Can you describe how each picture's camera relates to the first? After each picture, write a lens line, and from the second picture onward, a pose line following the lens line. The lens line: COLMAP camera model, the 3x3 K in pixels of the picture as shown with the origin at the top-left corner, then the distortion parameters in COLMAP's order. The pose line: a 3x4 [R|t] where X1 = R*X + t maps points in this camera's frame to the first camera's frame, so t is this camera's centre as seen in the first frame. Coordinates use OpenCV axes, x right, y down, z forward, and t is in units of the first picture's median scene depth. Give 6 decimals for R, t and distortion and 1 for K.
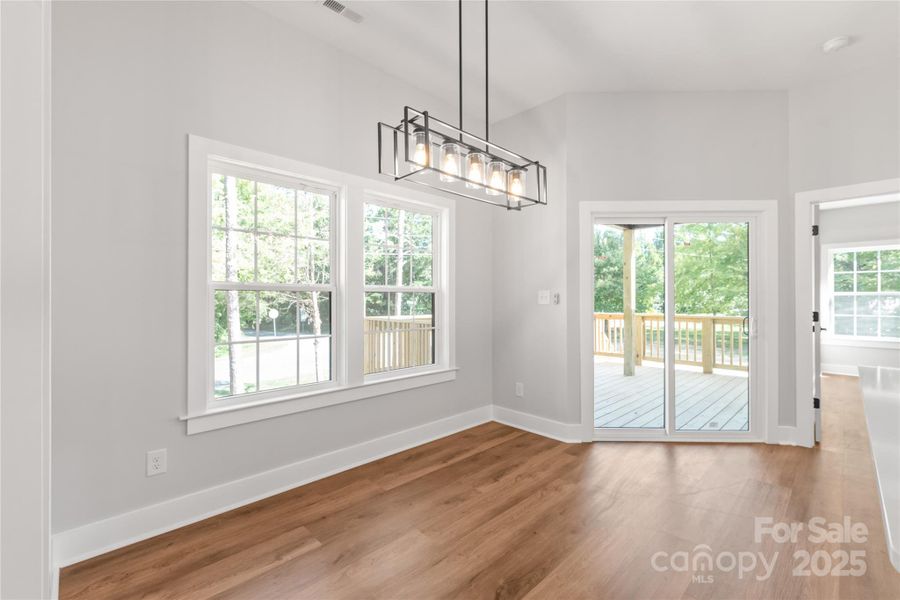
lens RADIAL K [[397.2, 0, 449.6], [0, 397.2, 296.8], [0, 0, 1]] dist [0.000207, -0.000480]
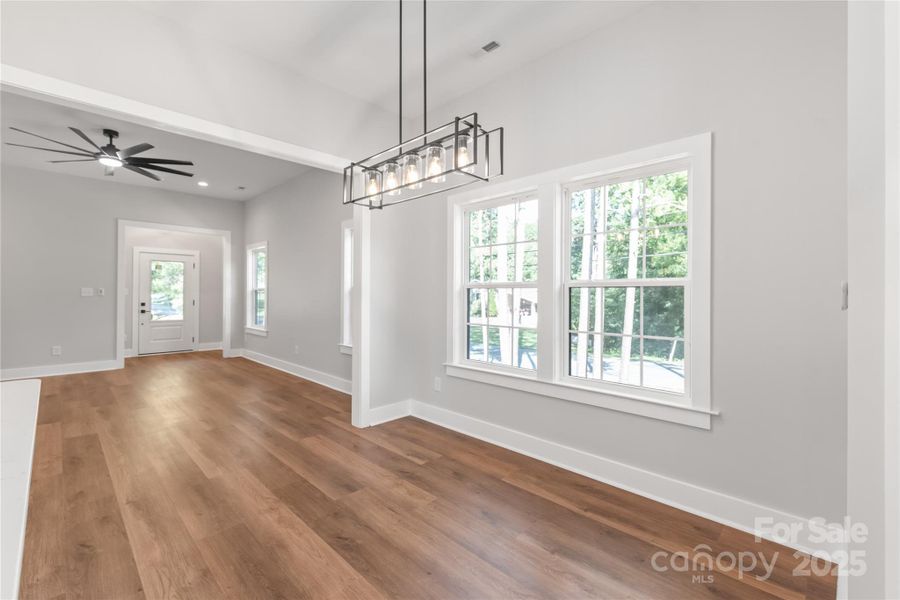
lens RADIAL K [[397.2, 0, 449.6], [0, 397.2, 296.8], [0, 0, 1]] dist [0.000207, -0.000480]
pose [[-0.001727, 0.008255, -0.999964, 0.979602], [-0.000648, 0.999966, 0.008256, 0.001557], [0.999998, 0.000662, -0.001721, 0.969905]]
